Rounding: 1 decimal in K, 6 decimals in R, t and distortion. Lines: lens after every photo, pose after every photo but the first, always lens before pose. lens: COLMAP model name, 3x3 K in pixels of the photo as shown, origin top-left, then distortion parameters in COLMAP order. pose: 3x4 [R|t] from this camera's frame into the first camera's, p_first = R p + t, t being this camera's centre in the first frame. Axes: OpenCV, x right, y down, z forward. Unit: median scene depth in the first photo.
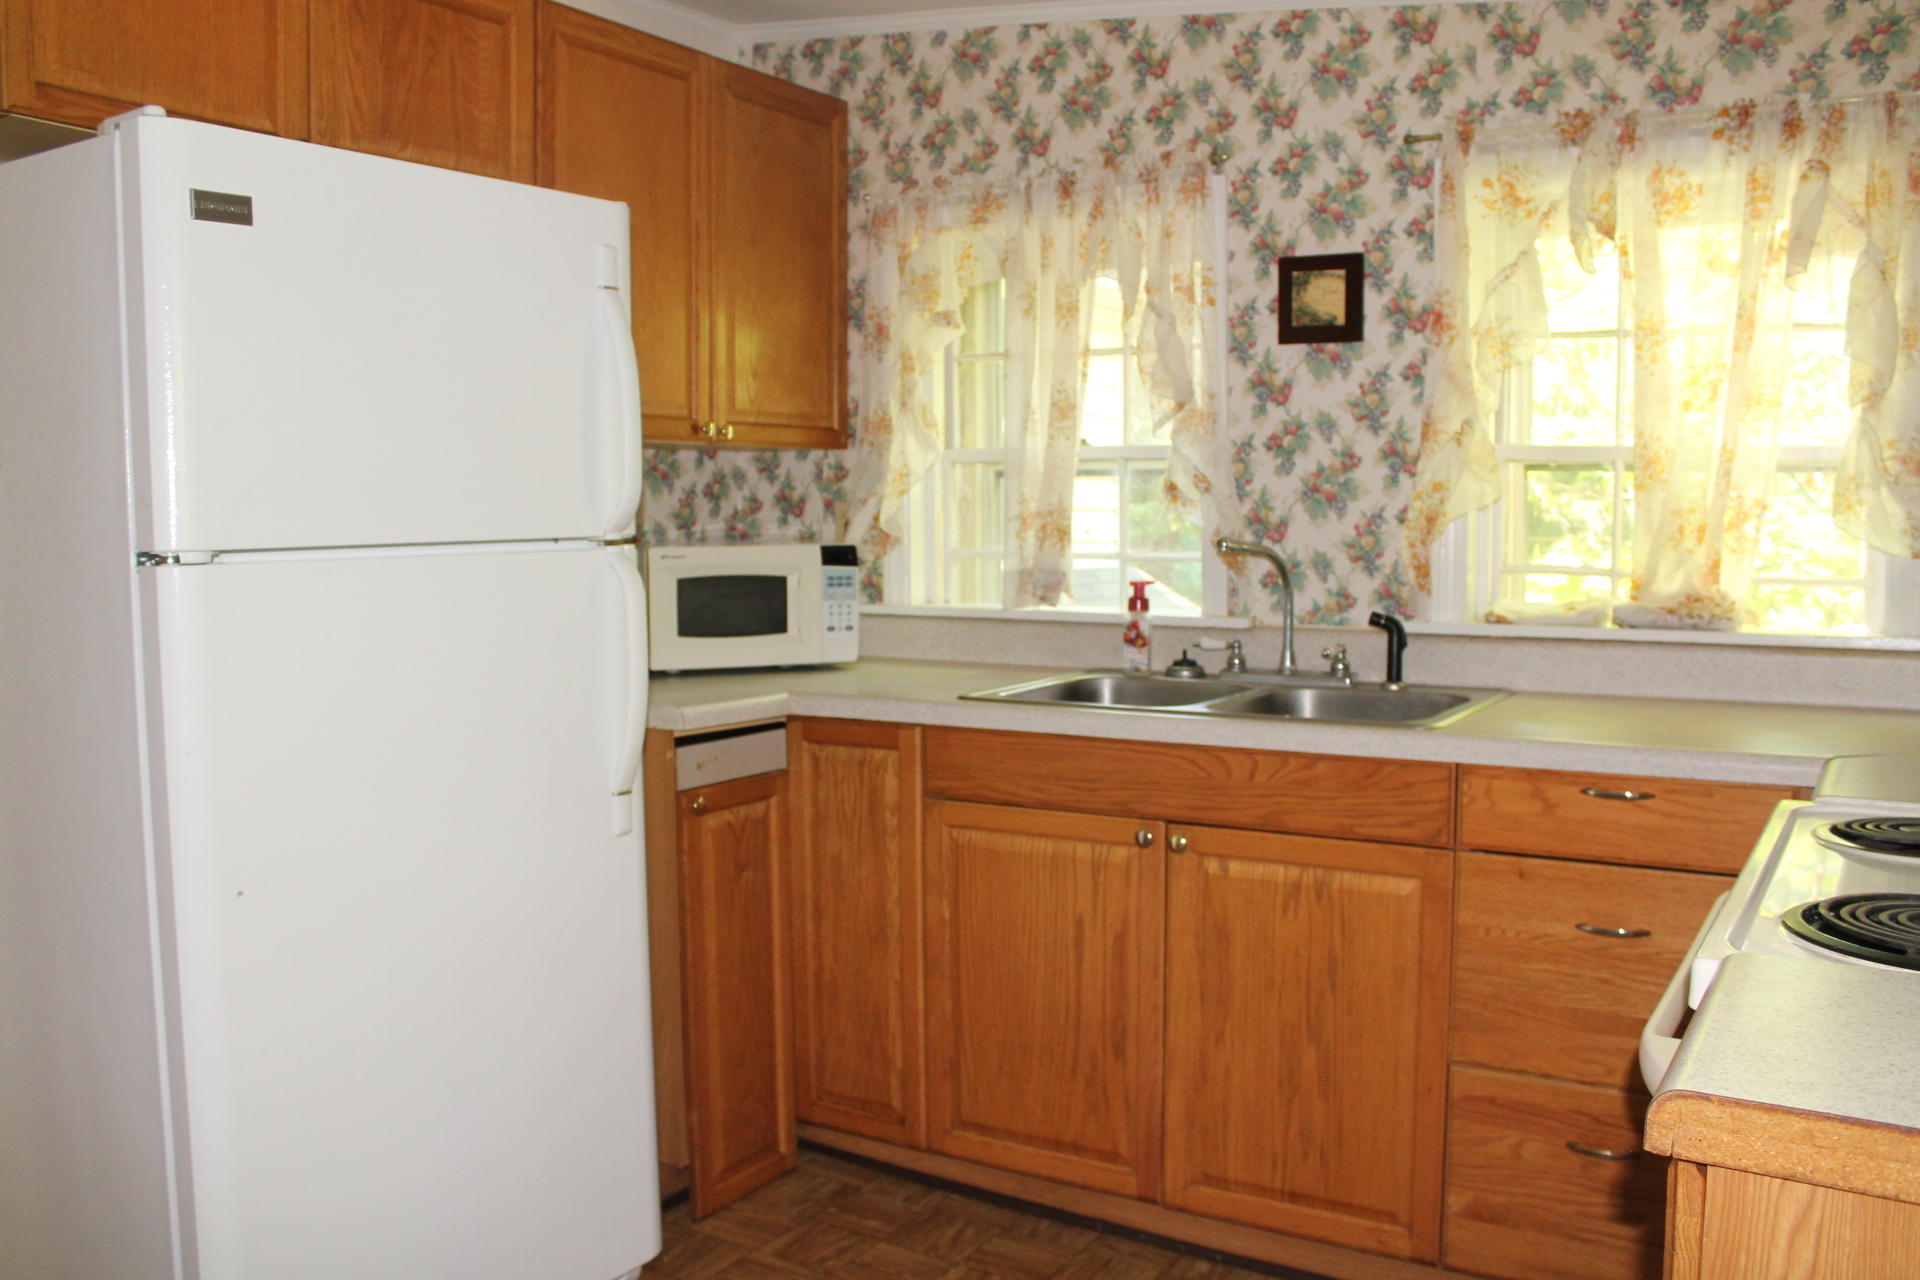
lens RADIAL K [[1623.4, 0, 965.8], [0, 1623.4, 640.5], [0, 0, 1]] dist [-0.166636, 0.157411]
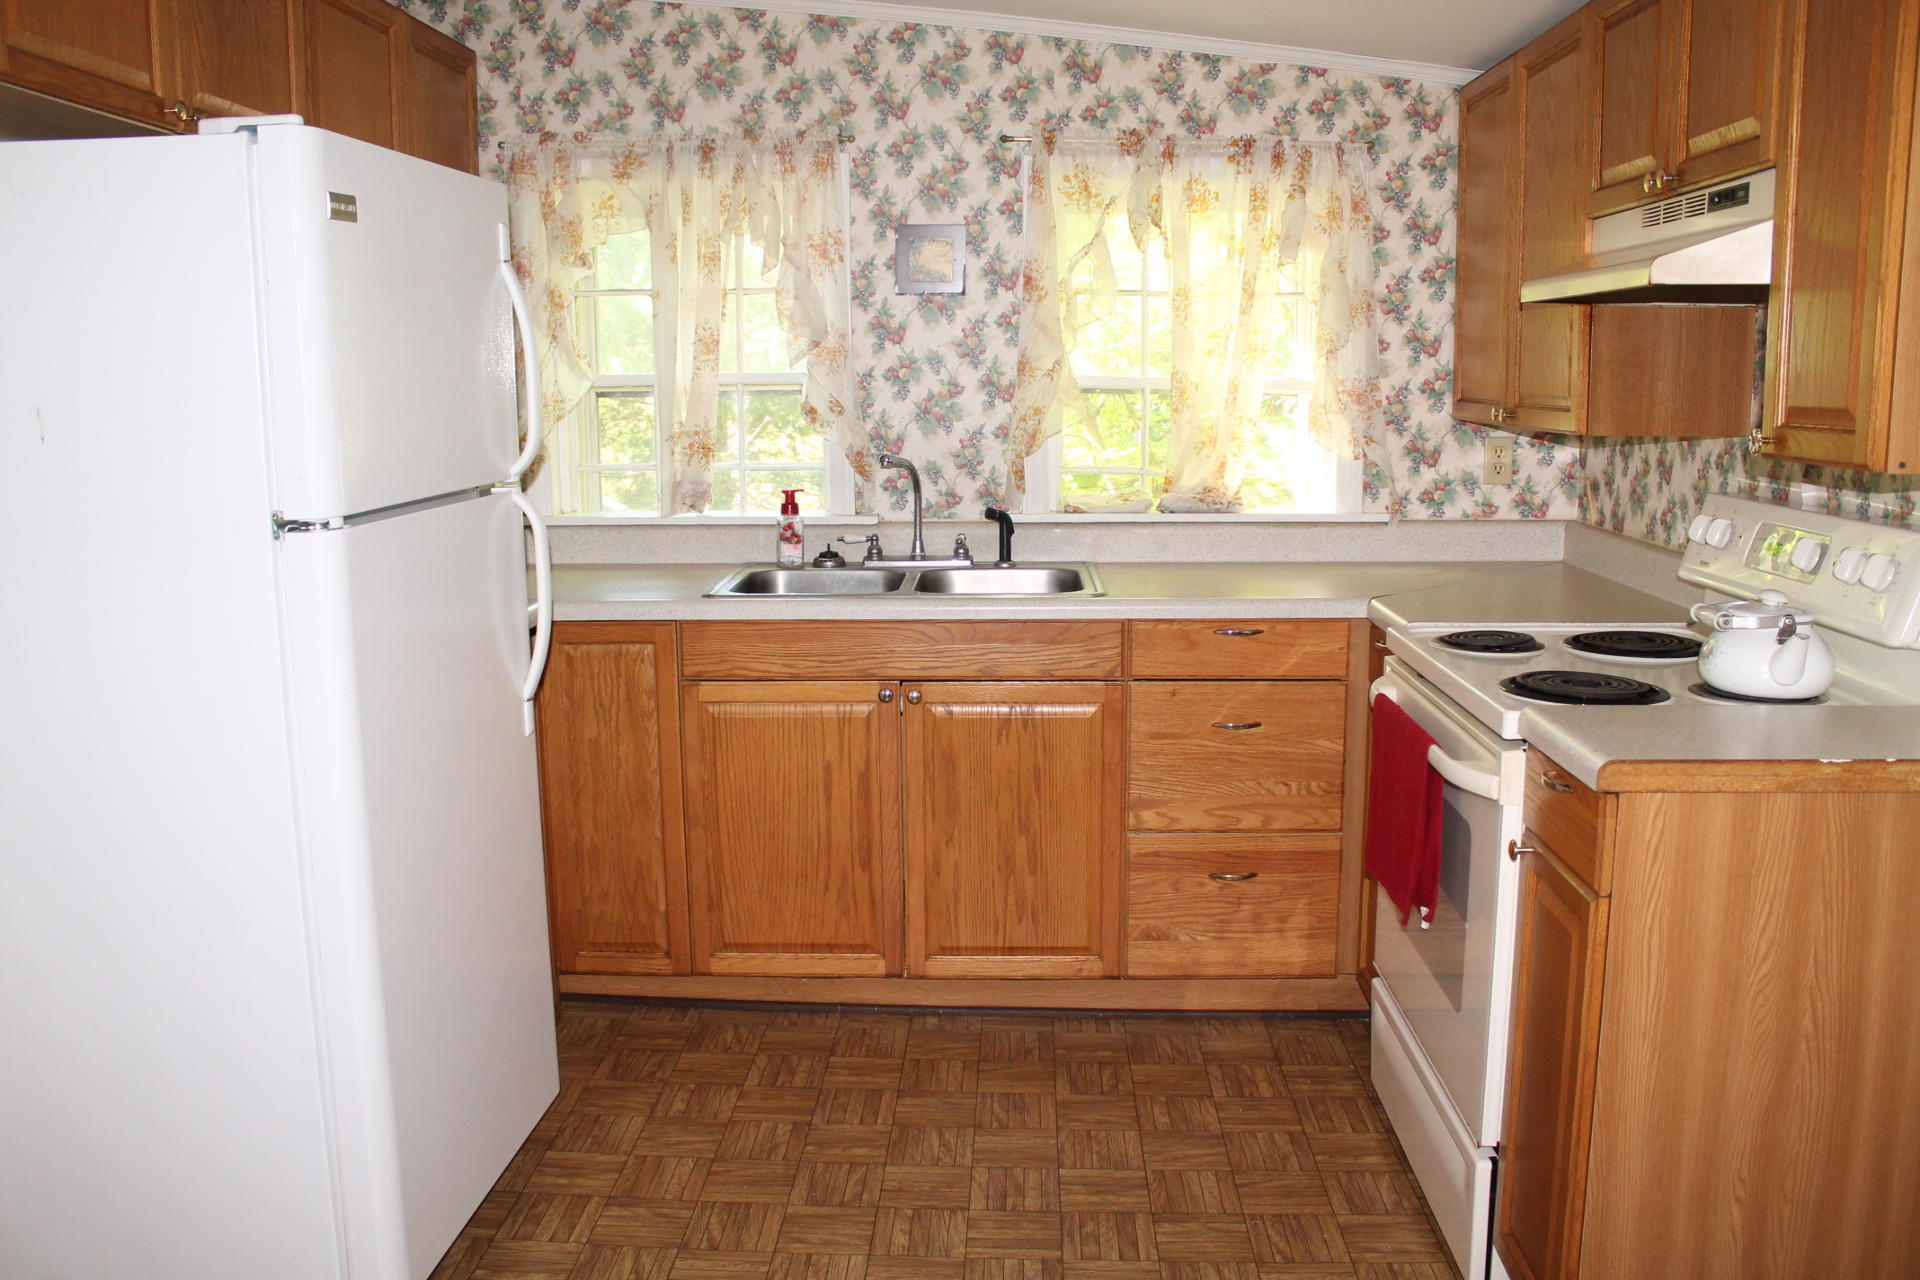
lens RADIAL K [[1623.4, 0, 965.8], [0, 1623.4, 640.5], [0, 0, 1]] dist [-0.166636, 0.157411]
pose [[0.867448, -0.082878, 0.490576, -0.411242], [0.041268, 0.994616, 0.095061, -0.036478], [-0.495813, -0.062215, 0.866198, -0.129497]]
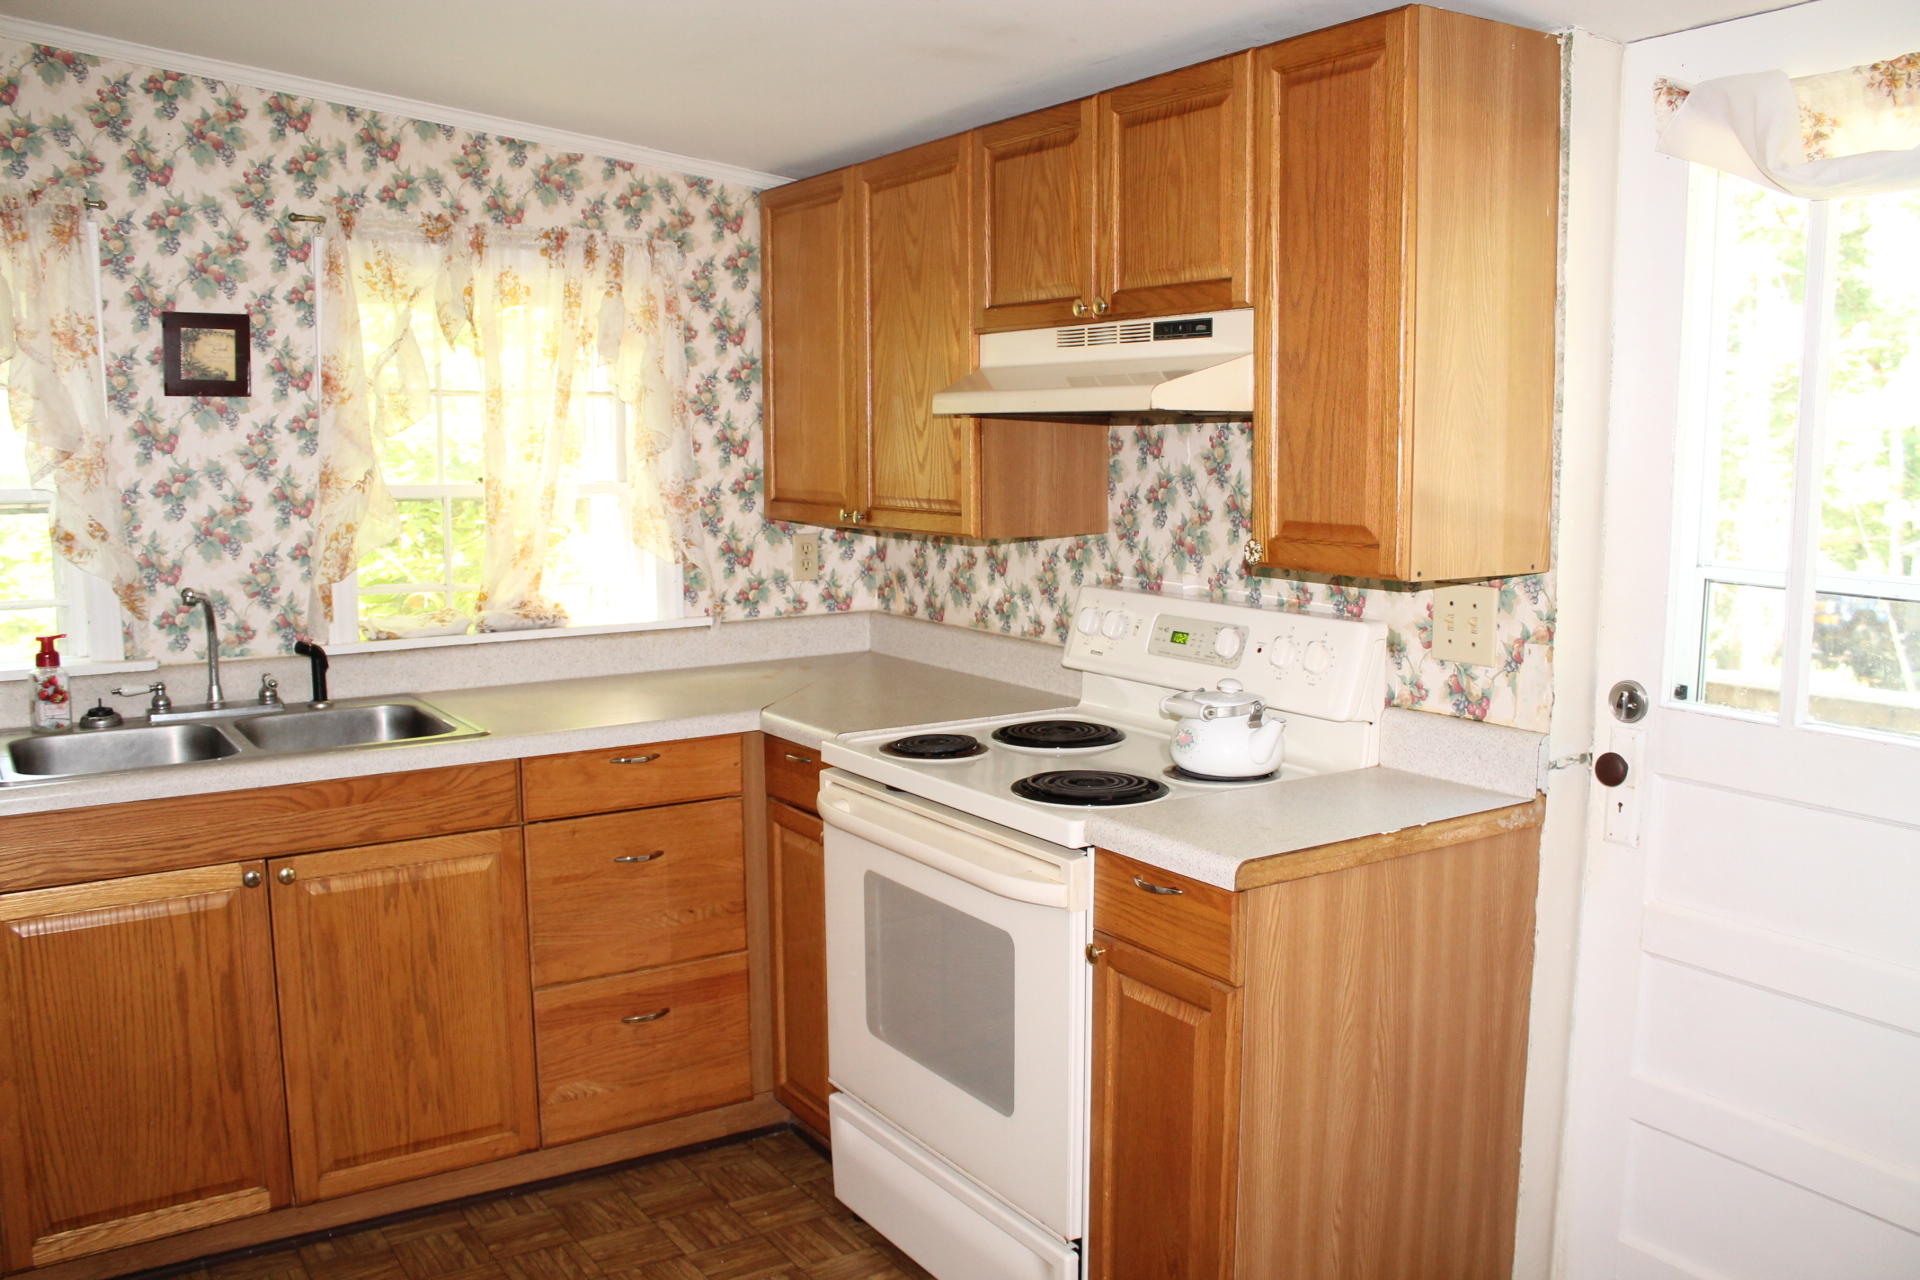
lens RADIAL K [[1623.4, 0, 965.8], [0, 1623.4, 640.5], [0, 0, 1]] dist [-0.166636, 0.157411]
pose [[0.419293, -0.112464, 0.900858, -0.547386], [0.072439, 0.993278, 0.090285, -0.084624], [-0.904956, 0.027401, 0.424622, 0.106751]]
